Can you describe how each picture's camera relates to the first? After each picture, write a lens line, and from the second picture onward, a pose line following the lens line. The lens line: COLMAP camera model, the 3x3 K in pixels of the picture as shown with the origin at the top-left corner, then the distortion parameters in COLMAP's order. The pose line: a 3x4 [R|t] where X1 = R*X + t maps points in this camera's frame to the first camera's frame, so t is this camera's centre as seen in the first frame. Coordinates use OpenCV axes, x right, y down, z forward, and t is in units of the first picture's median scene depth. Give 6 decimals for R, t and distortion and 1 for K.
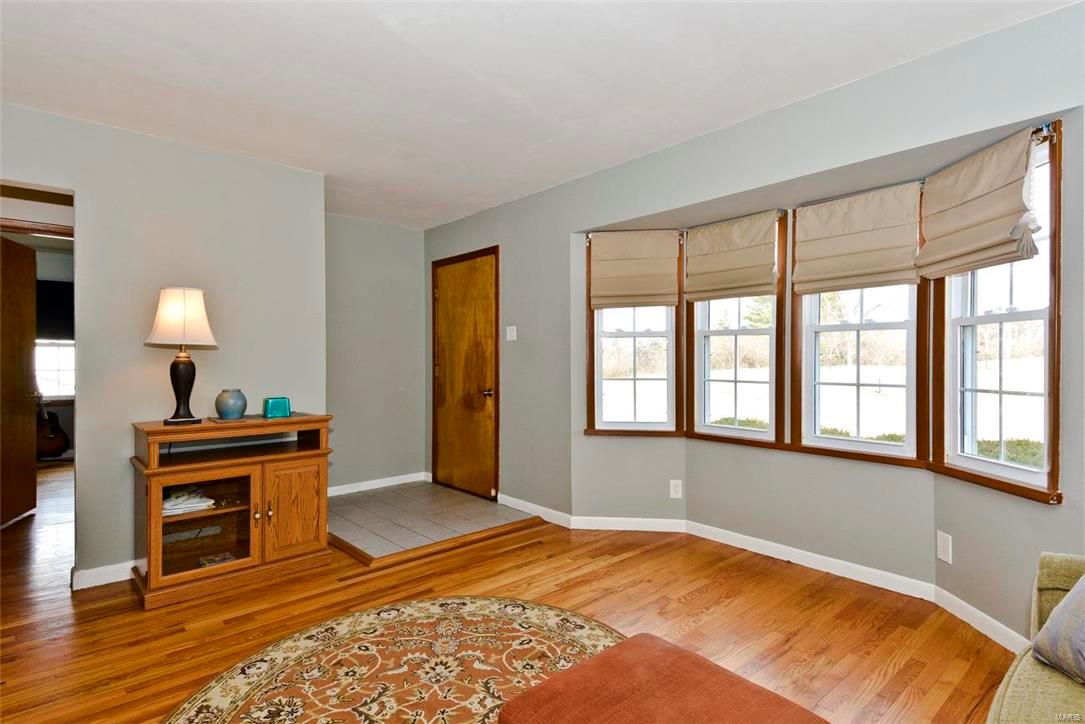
lens RADIAL K [[568.6, 0, 538.4], [0, 568.6, 367.4], [0, 0, 1]] dist [0.095915, -0.063514]
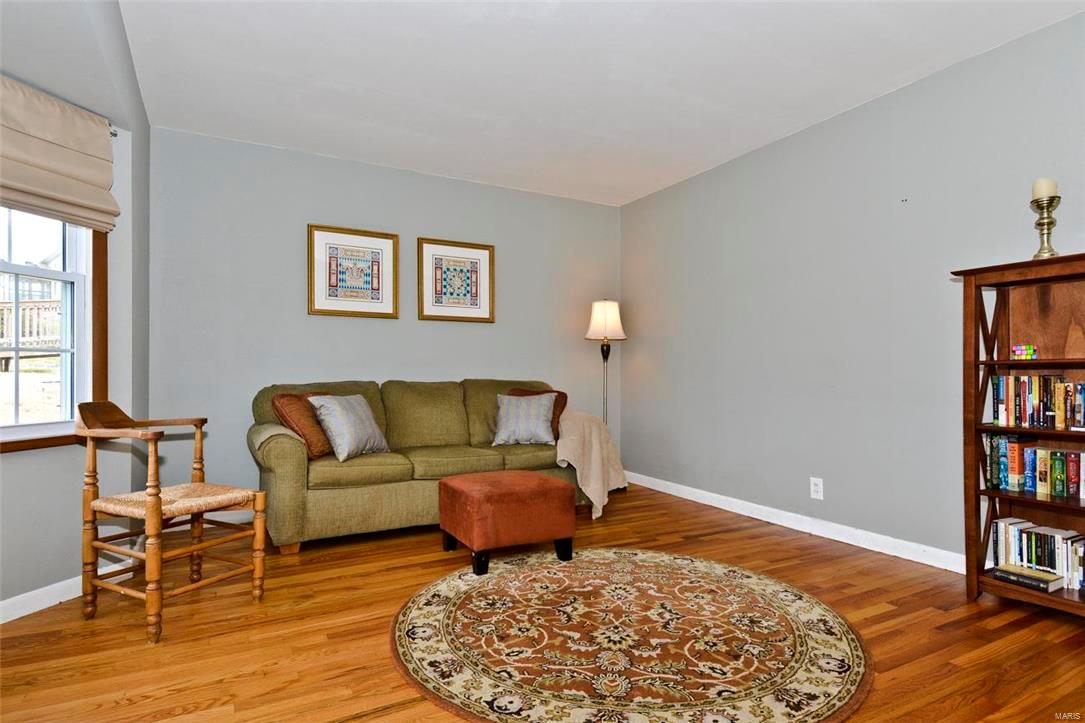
lens RADIAL K [[568.6, 0, 538.4], [0, 568.6, 366.9], [0, 0, 1]] dist [0.095915, -0.063514]
pose [[-0.974814, 0.006138, 0.222934, -0.219353], [0.006544, 0.999978, 0.001083, 0.065517], [-0.222922, 0.002515, -0.974833, 1.640596]]
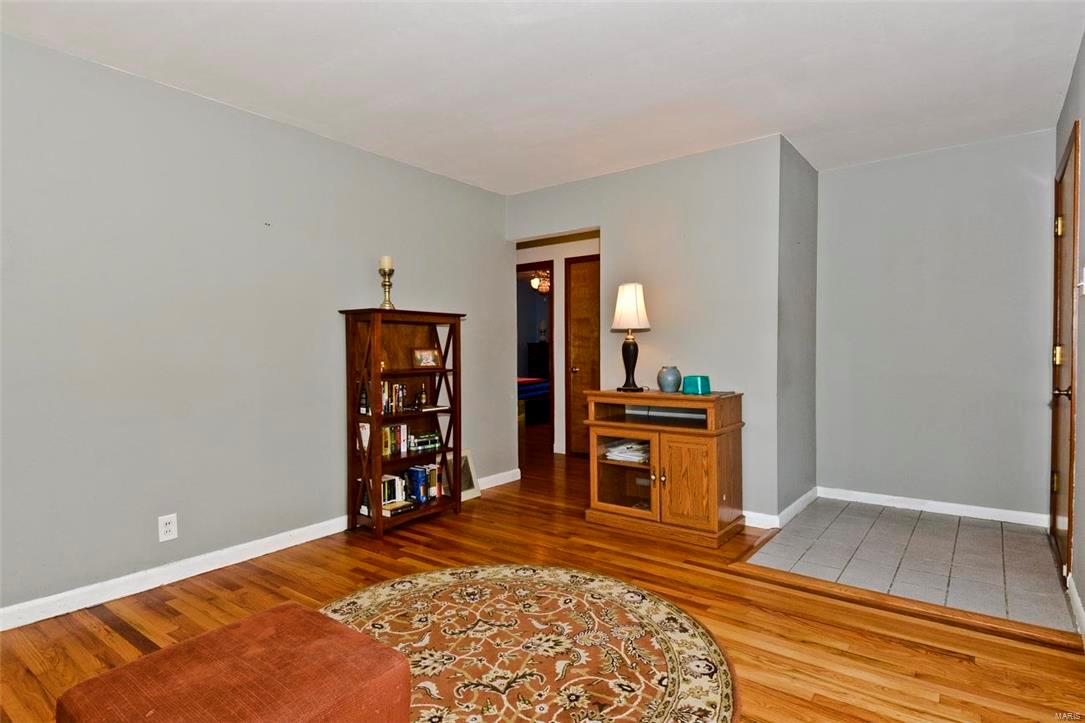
lens RADIAL K [[568.6, 0, 538.4], [0, 568.6, 366.9], [0, 0, 1]] dist [0.095915, -0.063514]
pose [[0.181421, 0.026802, -0.983040, 0.669094], [-0.005801, 0.999640, 0.026184, 0.014037], [0.983388, 0.000952, 0.181512, 0.677485]]
